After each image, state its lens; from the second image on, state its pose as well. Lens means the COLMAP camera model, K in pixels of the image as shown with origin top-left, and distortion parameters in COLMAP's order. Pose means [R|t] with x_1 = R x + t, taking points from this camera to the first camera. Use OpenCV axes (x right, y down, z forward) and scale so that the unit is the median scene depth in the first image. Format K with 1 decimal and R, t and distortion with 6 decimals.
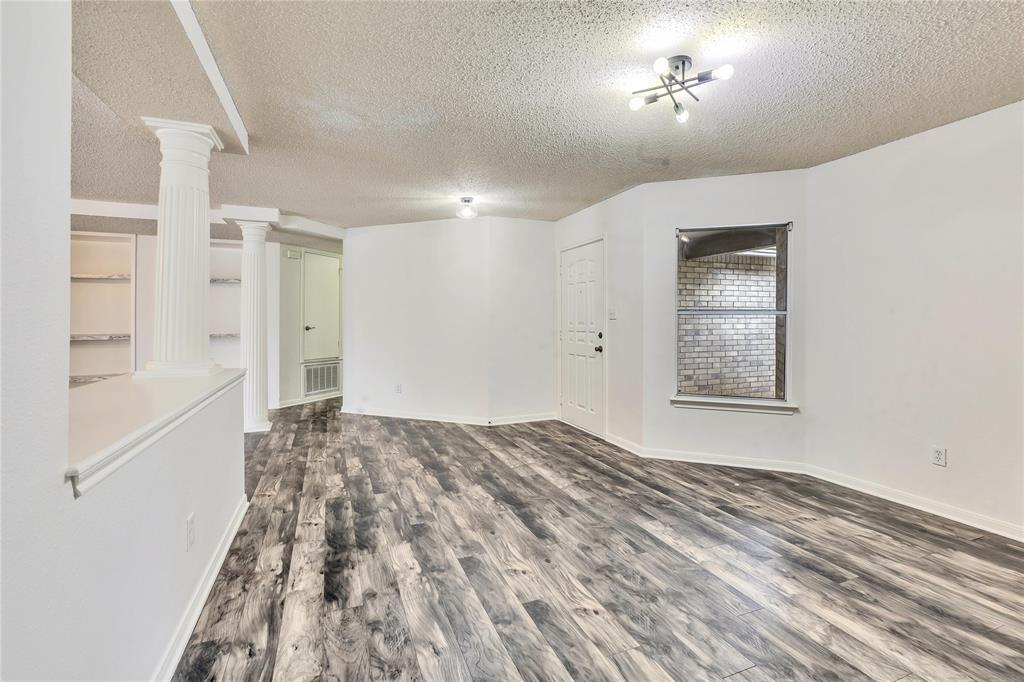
lens RADIAL K [[439.7, 0, 510.0], [0, 439.7, 322.1], [0, 0, 1]] dist [-0.006278, 0.000707]
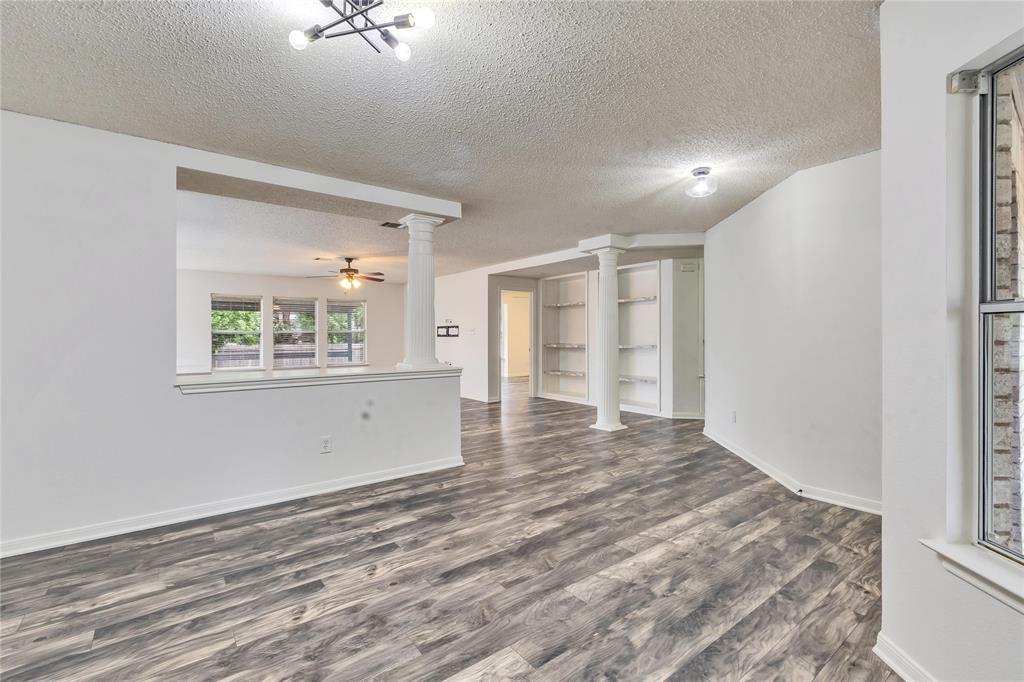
lens RADIAL K [[461.8, 0, 532.4], [0, 461.8, 335.7], [0, 0, 1]] dist [-0.003267, -0.000700]
pose [[0.286240, 0.000579, -0.958158, 0.967581], [0.001522, 0.999998, 0.001059, -0.000499], [0.958157, -0.001762, 0.286239, 0.851607]]
